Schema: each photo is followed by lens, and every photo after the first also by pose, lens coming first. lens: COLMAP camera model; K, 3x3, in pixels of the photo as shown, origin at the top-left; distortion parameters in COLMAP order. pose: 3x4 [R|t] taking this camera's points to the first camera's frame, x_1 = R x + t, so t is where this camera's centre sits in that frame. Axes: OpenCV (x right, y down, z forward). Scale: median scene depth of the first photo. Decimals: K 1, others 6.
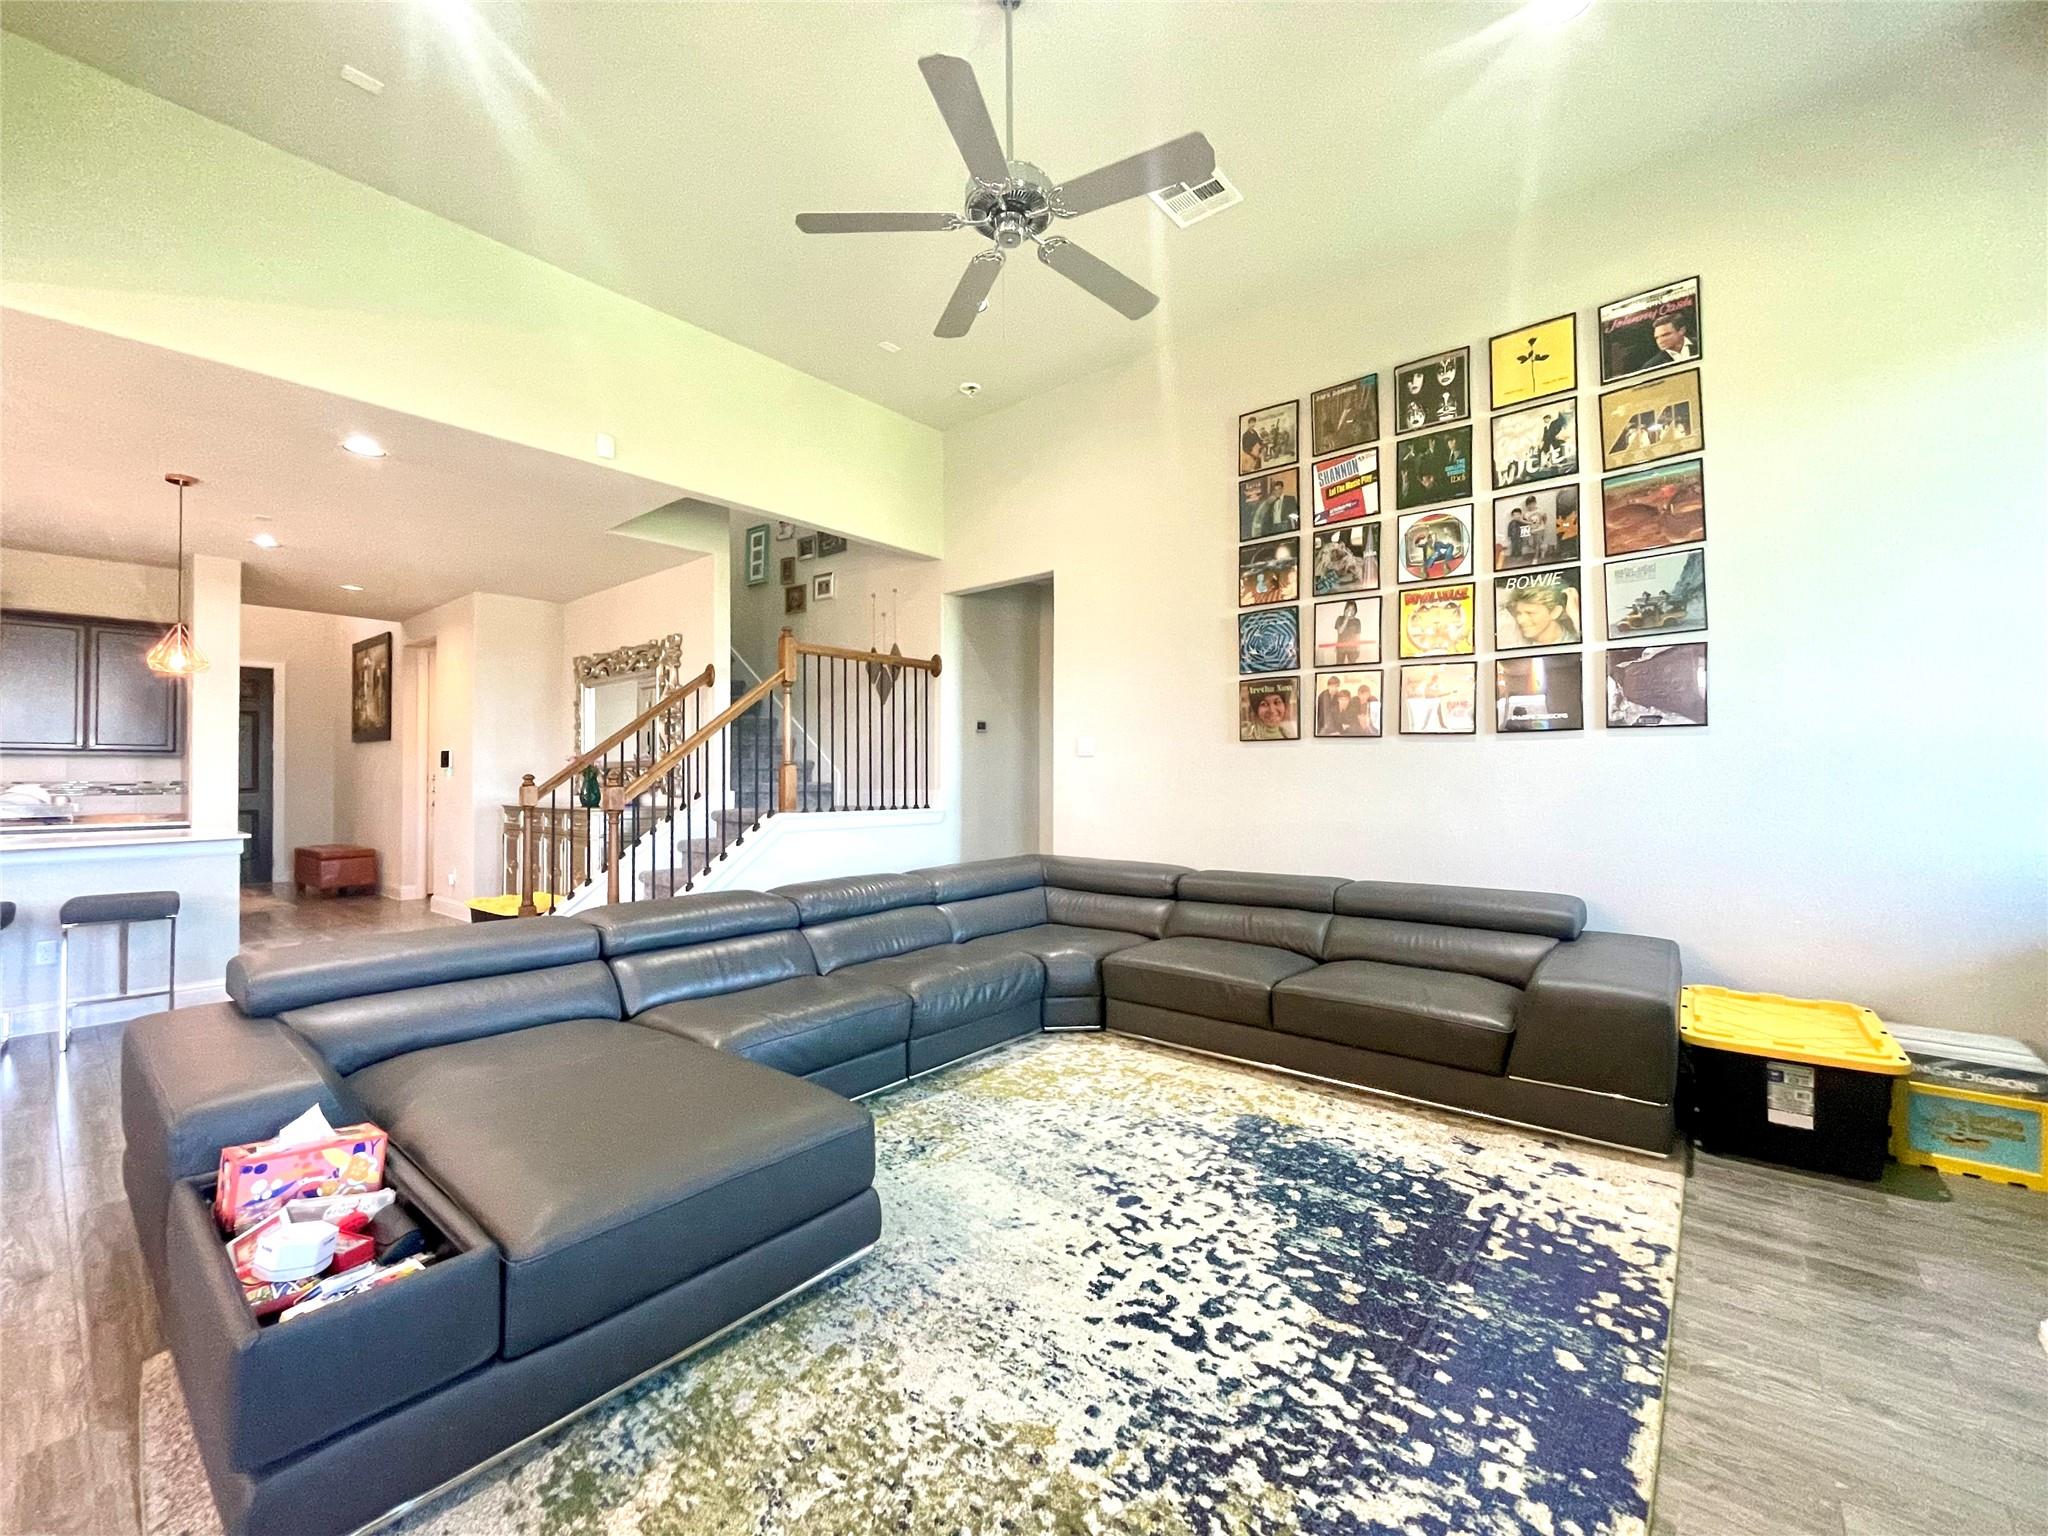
lens RADIAL K [[832.6, 0, 1026.5], [0, 832.6, 758.4], [0, 0, 1]] dist [-0.007733, 0.001377]
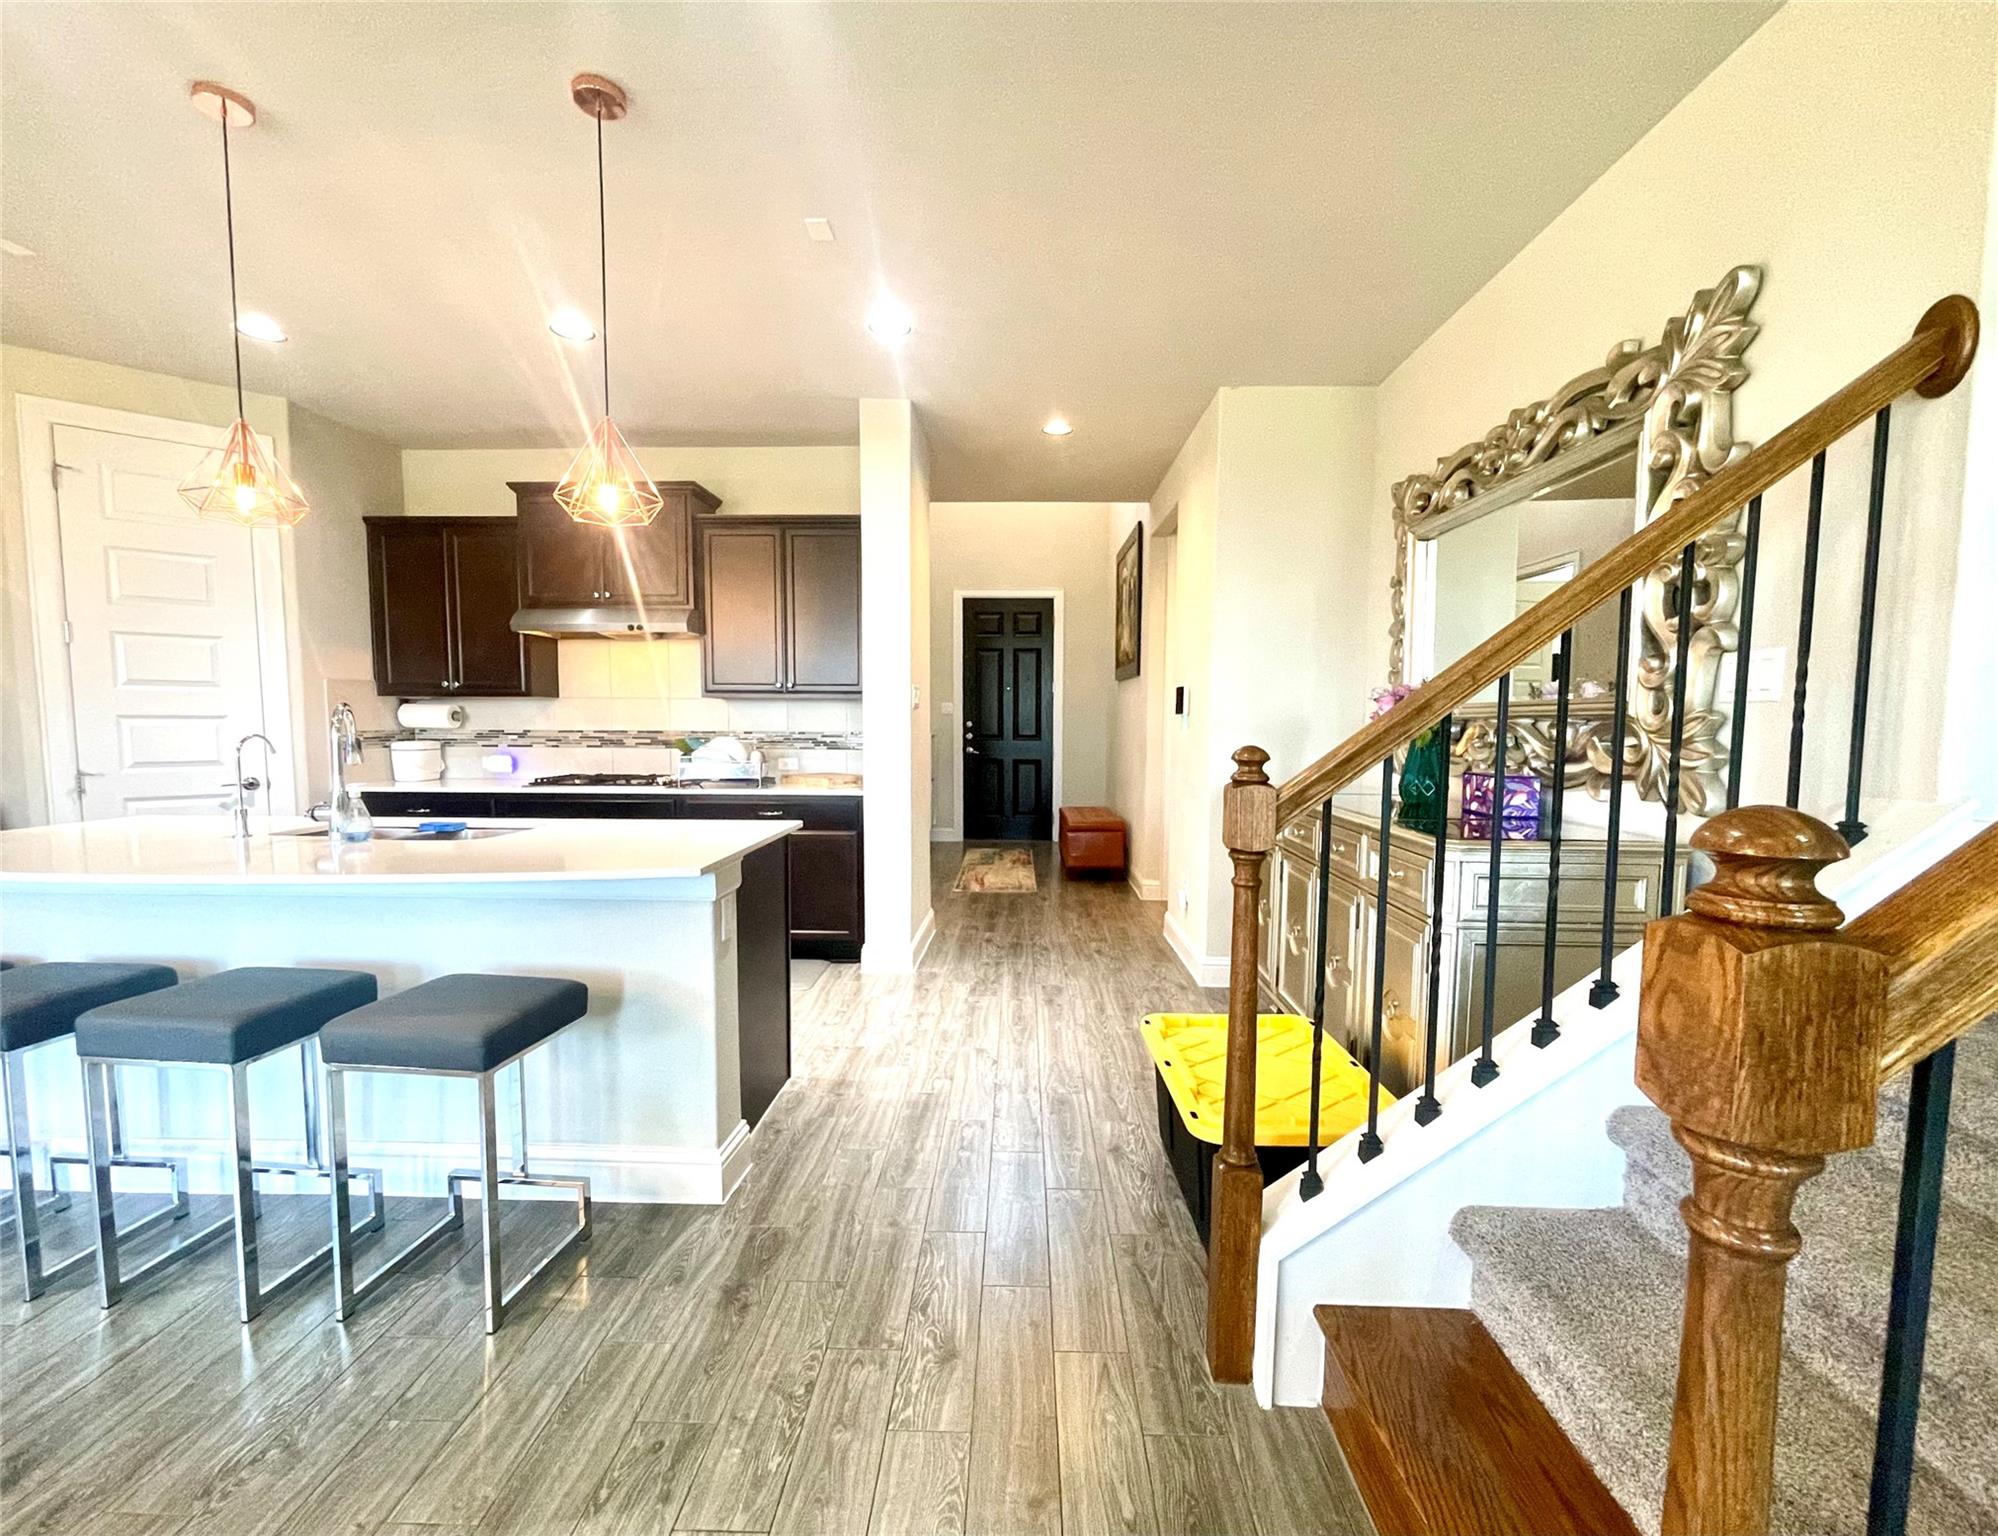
lens RADIAL K [[878.8, 0, 995.3], [0, 878.8, 782.7], [0, 0, 1]] dist [0.001553, -0.001165]
pose [[0.613148, 0.066758, -0.787142, -0.530031], [0.007961, 0.995850, 0.090660, 0.002677], [0.789928, -0.061855, 0.610072, 0.959605]]
